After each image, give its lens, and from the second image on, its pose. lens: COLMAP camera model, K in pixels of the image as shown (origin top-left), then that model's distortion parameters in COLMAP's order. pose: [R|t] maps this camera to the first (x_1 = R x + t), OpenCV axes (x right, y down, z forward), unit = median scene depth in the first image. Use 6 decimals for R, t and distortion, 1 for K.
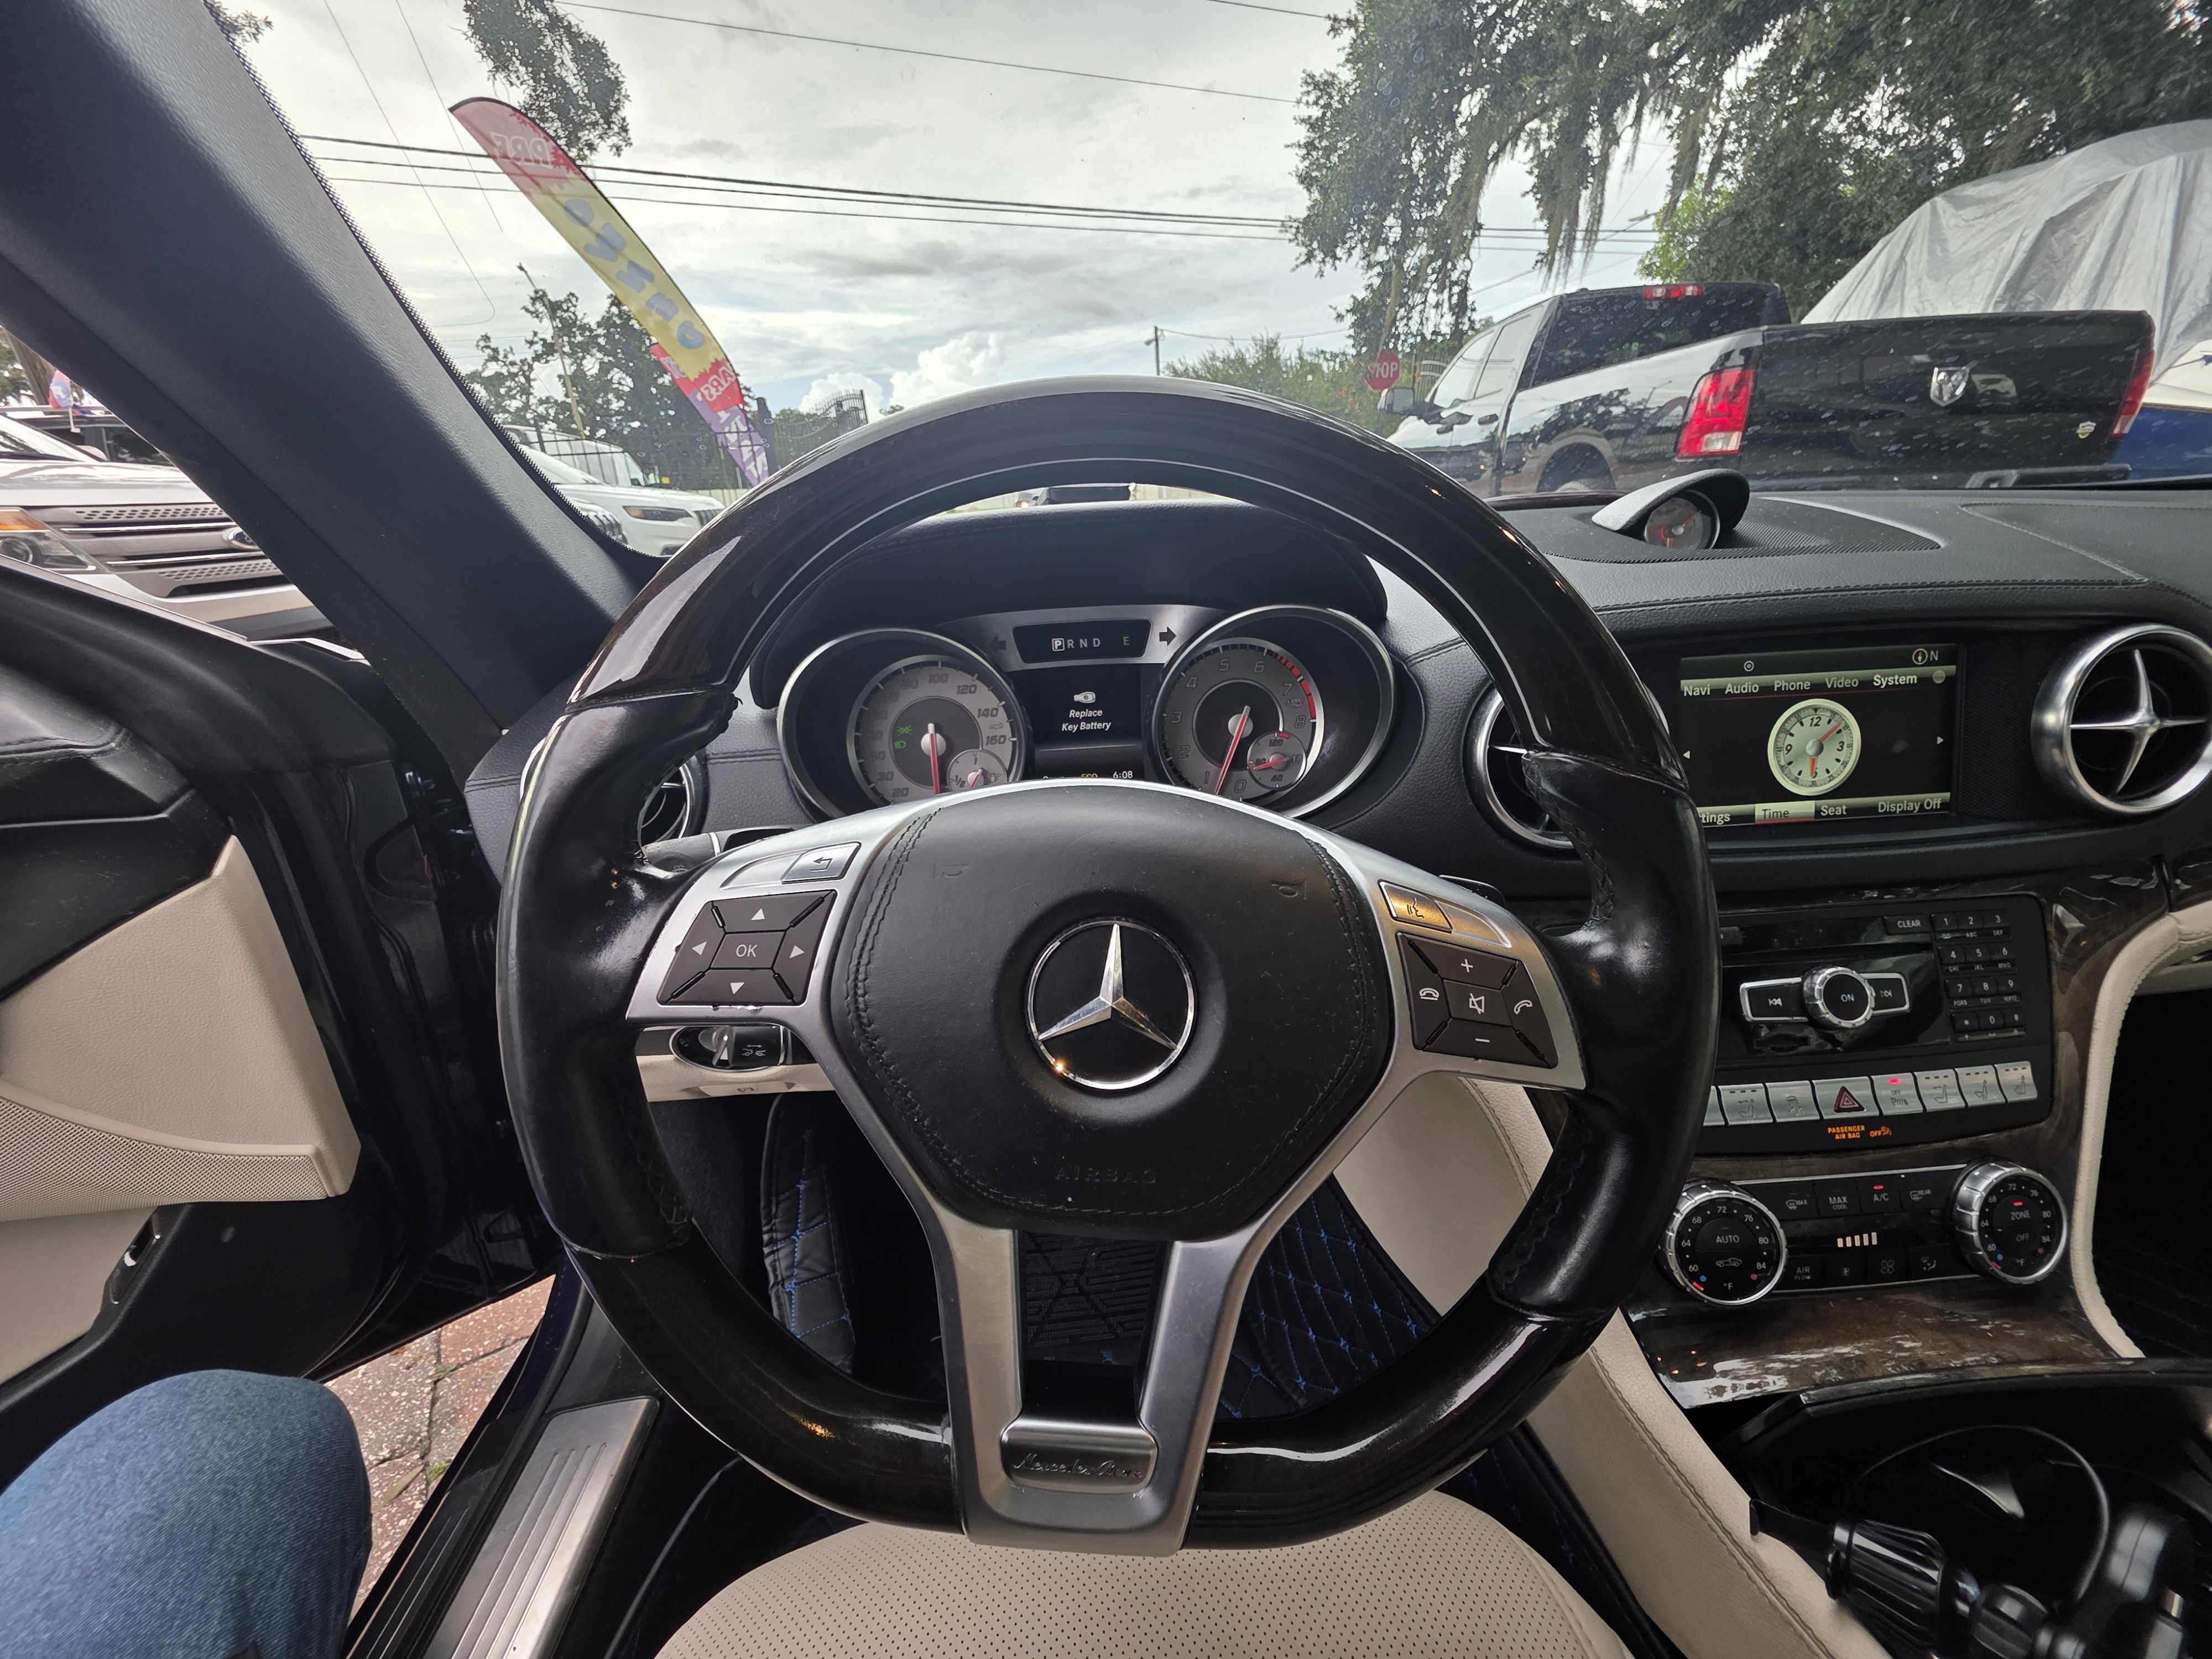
lens RADIAL K [[888.9, 0, 1070.0], [0, 888.9, 772.4], [0, 0, 1]] dist [0.000288, -0.000293]
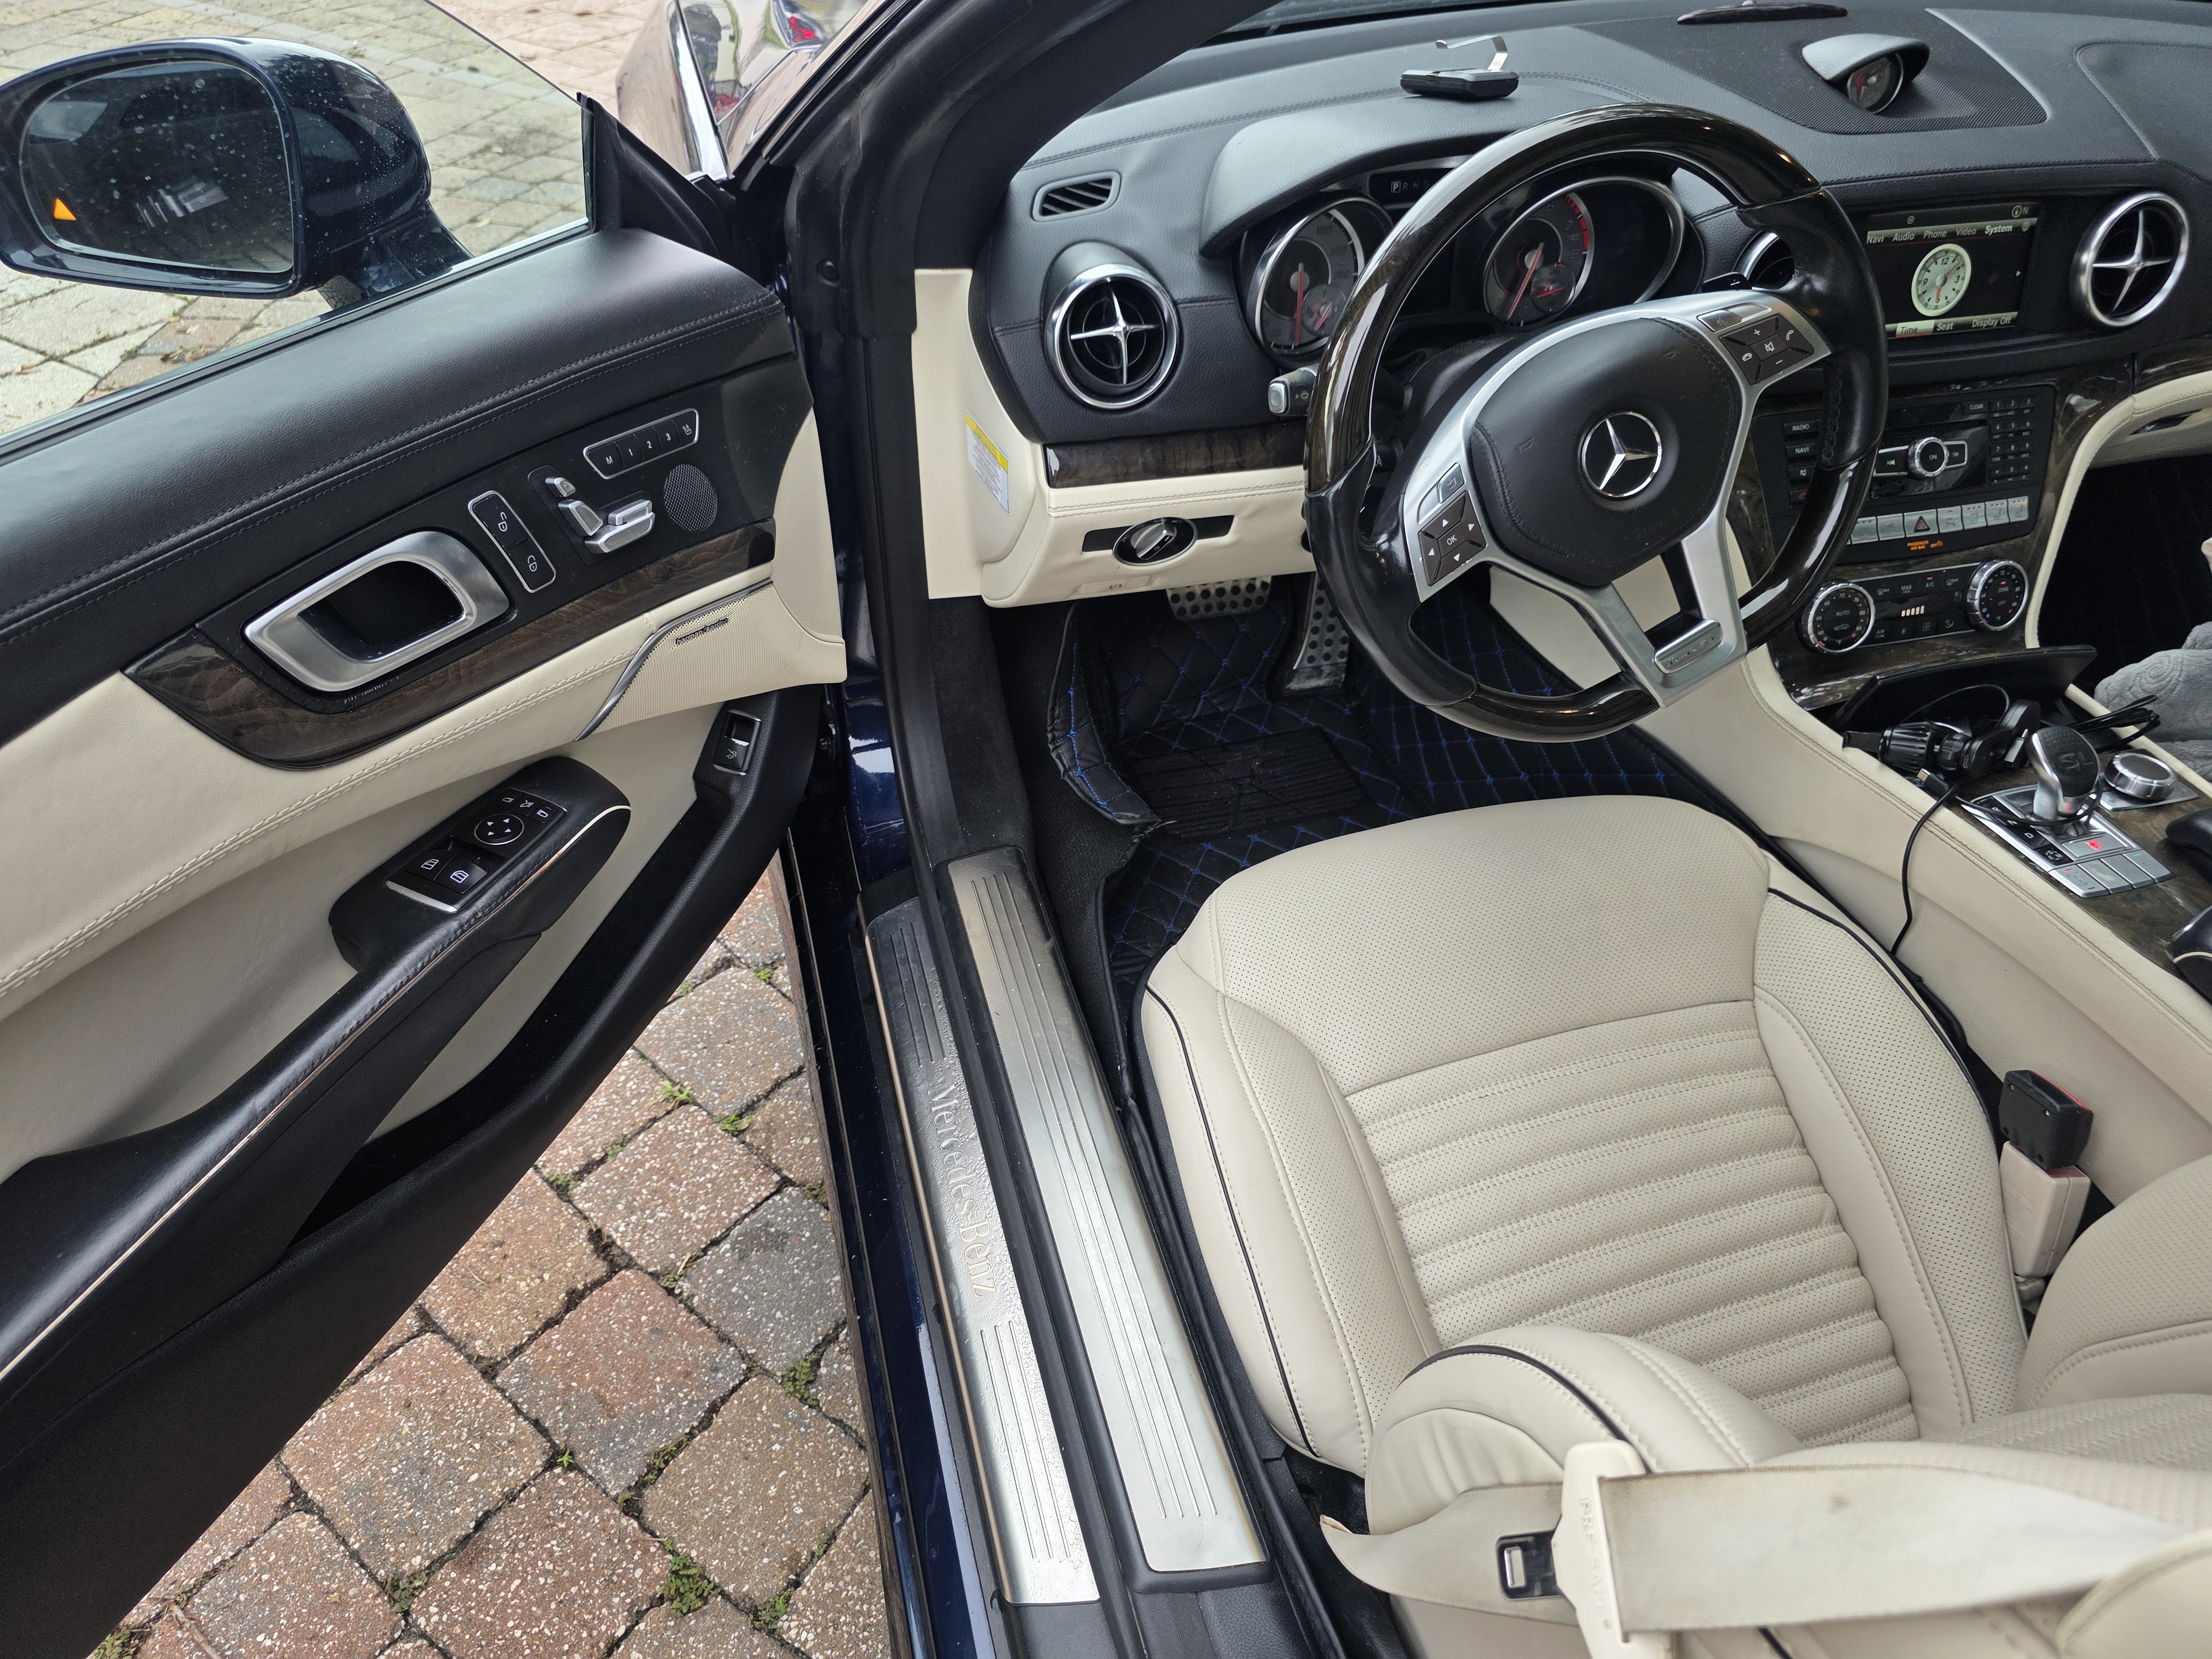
lens RADIAL K [[1600.6, 0, 1108.3], [0, 1600.6, 716.4], [0, 0, 1]] dist [0.040524, -0.028570]
pose [[0.966004, -0.075699, 0.247197, -1.133207], [-0.003962, 0.951724, 0.306929, -0.155698], [-0.258497, -0.297474, 0.919069, -1.228735]]
